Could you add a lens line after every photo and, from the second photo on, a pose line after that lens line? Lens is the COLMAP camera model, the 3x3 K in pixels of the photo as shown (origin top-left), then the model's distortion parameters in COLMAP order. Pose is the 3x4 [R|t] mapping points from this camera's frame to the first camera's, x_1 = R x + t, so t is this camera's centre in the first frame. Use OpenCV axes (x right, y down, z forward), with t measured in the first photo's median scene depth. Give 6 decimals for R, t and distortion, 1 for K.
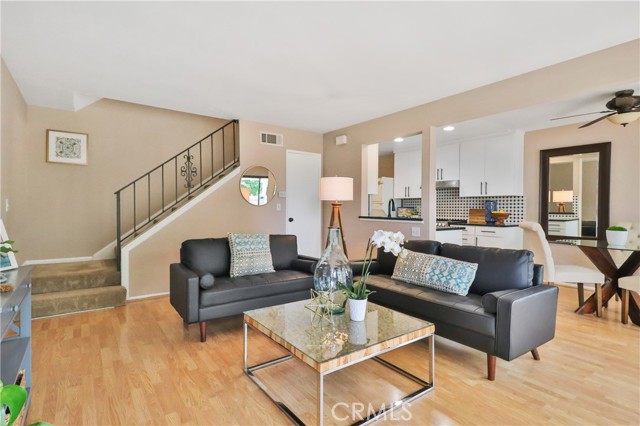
lens RADIAL K [[314.2, 0, 318.8], [0, 314.2, 214.0], [0, 0, 1]] dist [0.000517, -0.000059]
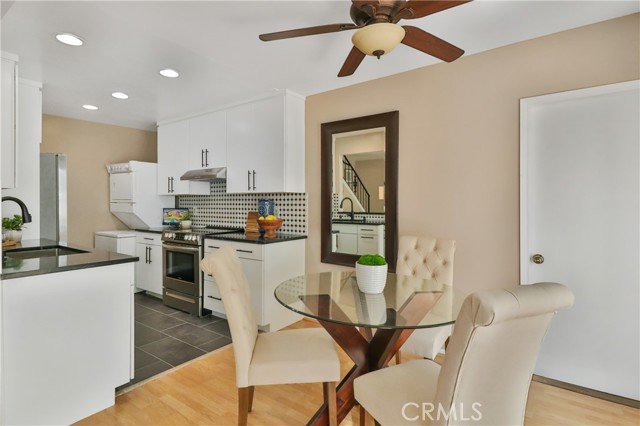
lens RADIAL K [[314.2, 0, 320.7], [0, 314.2, 208.9], [0, 0, 1]] dist [0.000517, -0.000059]
pose [[0.947379, -0.013442, 0.319832, 0.460650], [0.012681, 0.999910, 0.004462, -0.025575], [-0.319863, -0.000172, 0.947464, 0.353486]]
